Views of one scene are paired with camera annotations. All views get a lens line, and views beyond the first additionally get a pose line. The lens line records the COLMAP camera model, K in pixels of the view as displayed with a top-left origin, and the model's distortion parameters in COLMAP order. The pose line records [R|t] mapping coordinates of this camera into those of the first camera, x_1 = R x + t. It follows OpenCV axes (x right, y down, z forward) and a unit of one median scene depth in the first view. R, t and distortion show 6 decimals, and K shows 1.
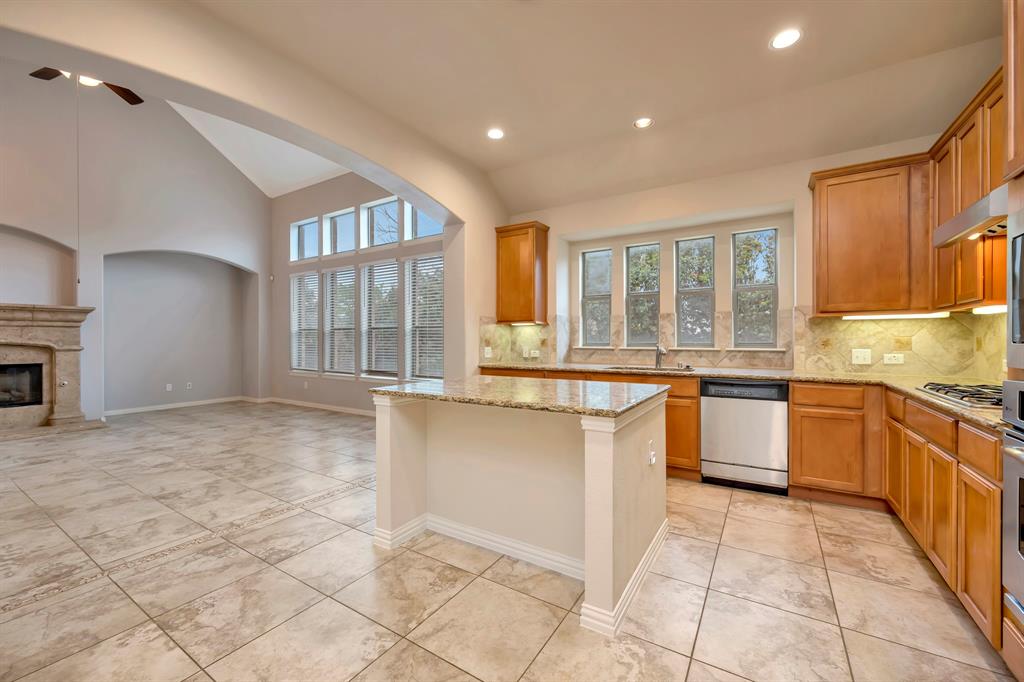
lens RADIAL K [[406.2, 0, 519.8], [0, 406.2, 342.8], [0, 0, 1]] dist [-0.003457, -0.000152]
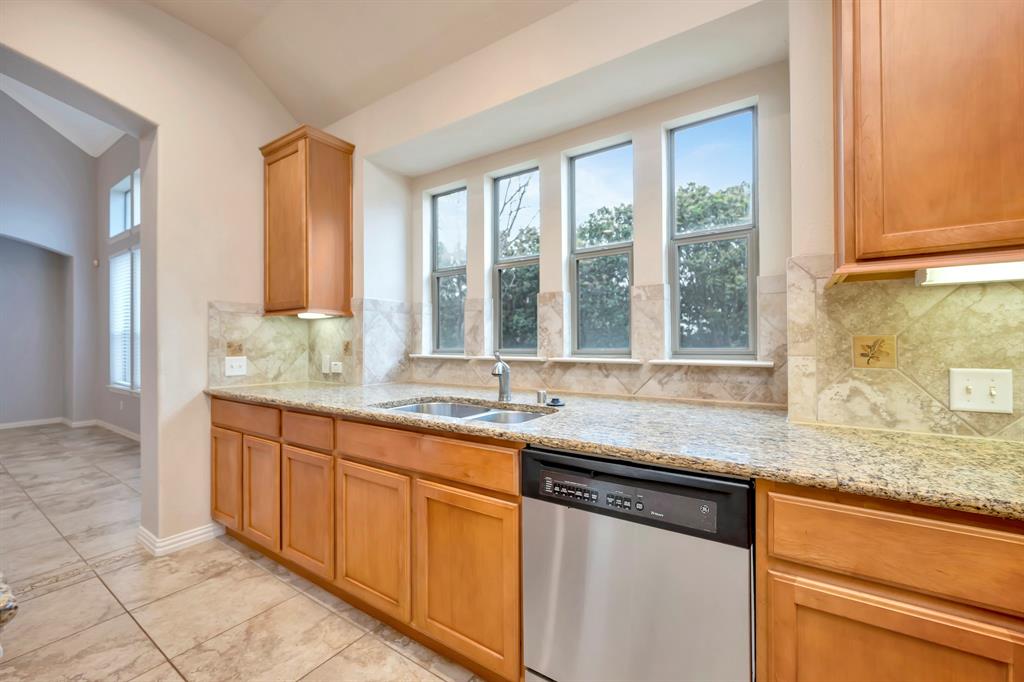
lens RADIAL K [[410.3, 0, 510.6], [0, 410.3, 340.5], [0, 0, 1]] dist [-0.001023, 0.000127]
pose [[0.999000, -0.003522, -0.044568, 0.372523], [0.003001, 0.999926, -0.011761, -0.004379], [0.044606, 0.011615, 0.998937, 0.515495]]
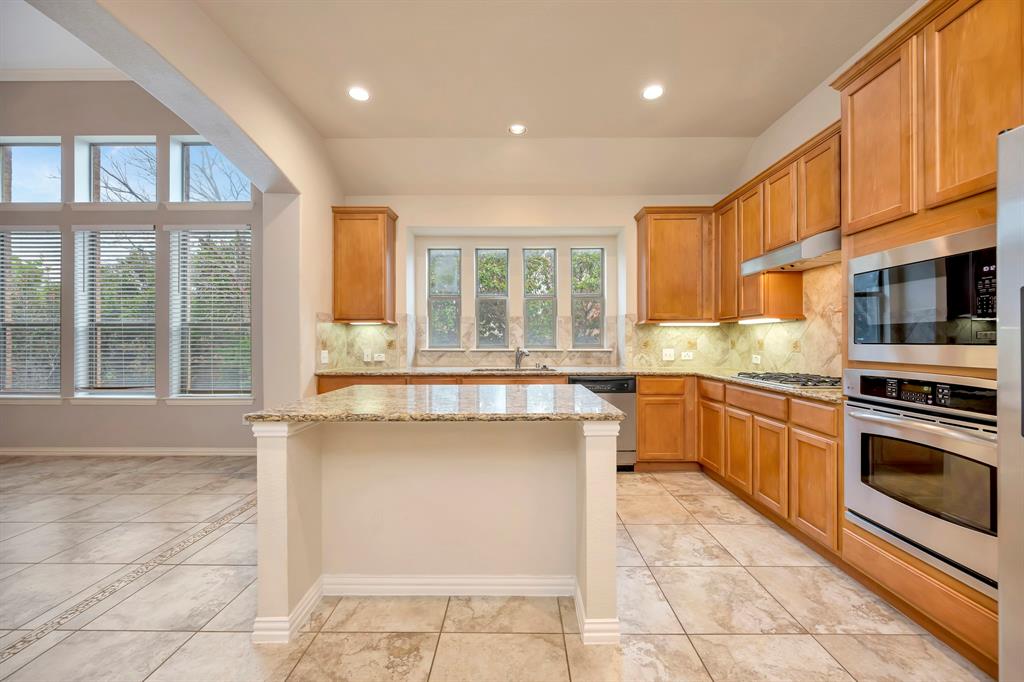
lens RADIAL K [[406.2, 0, 519.8], [0, 406.2, 342.8], [0, 0, 1]] dist [-0.003457, -0.000152]
pose [[0.852576, -0.000640, 0.522602, -0.195795], [0.003493, 0.999984, -0.004475, 0.000498], [-0.522591, 0.005641, 0.852565, 0.113431]]
